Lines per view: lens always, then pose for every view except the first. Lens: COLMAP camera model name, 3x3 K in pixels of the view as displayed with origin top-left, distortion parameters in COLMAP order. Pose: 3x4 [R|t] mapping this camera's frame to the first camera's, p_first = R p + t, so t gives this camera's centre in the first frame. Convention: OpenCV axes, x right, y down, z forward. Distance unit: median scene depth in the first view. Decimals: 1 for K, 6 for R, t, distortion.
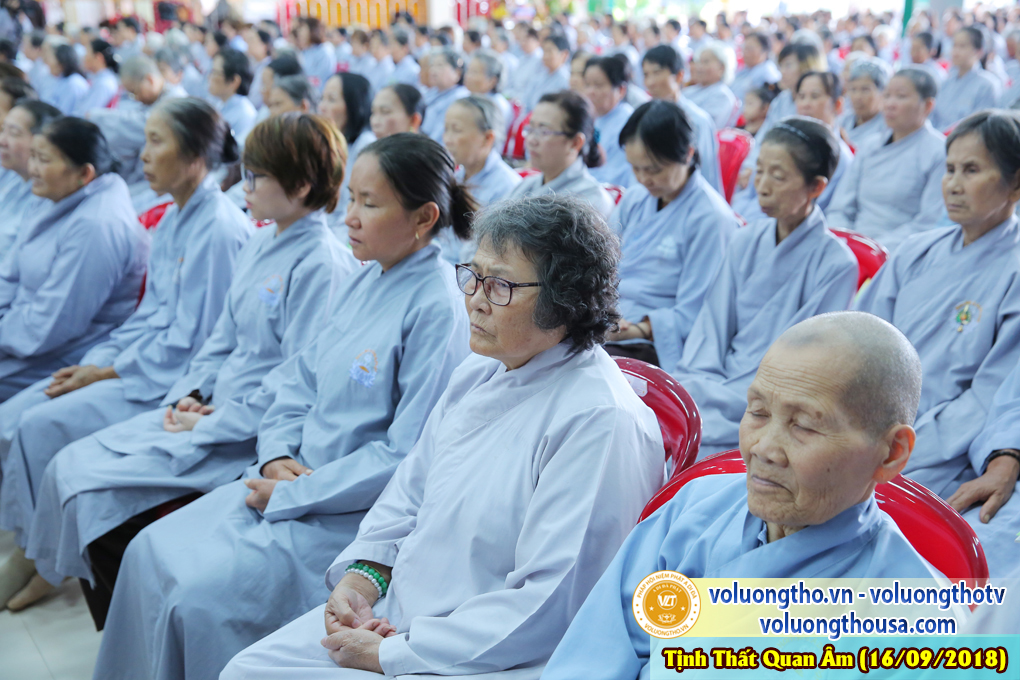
lens RADIAL K [[1279.1, 0, 510.0], [0, 1279.1, 340.0], [0, 0, 1]] dist [-0.005664, -0.007130]
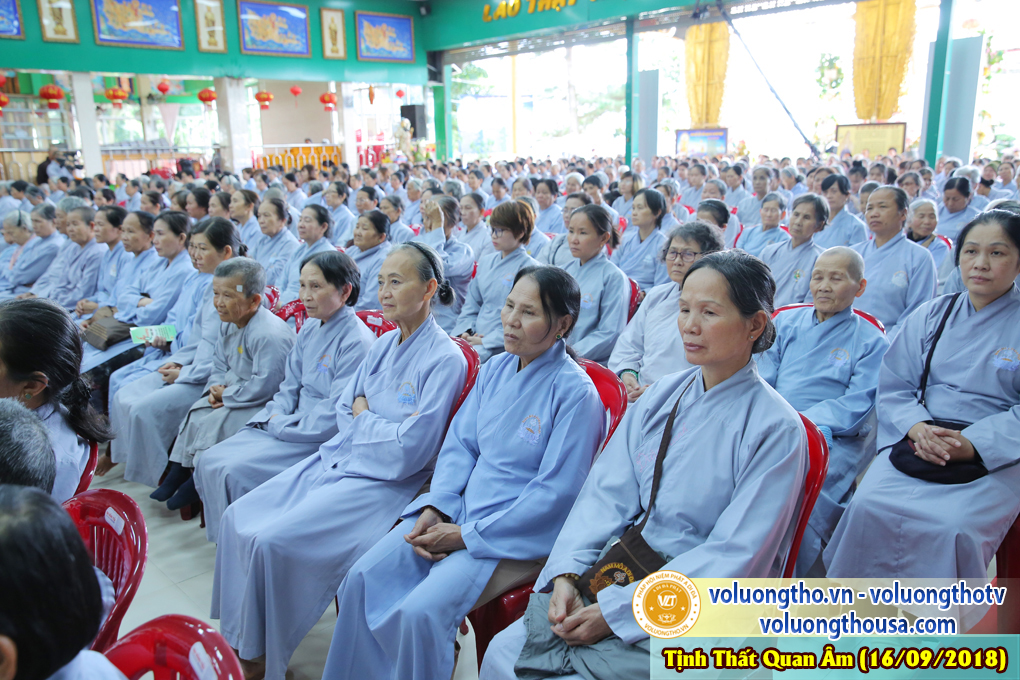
lens RADIAL K [[814.0, 0, 510.0], [0, 814.0, 340.0], [0, 0, 1]] dist [-0.111670, 0.093030]
pose [[0.981758, -0.058239, 0.180995, -0.486814], [0.063722, 0.997664, -0.024627, 0.109865], [-0.179138, 0.035712, 0.983176, -0.433952]]
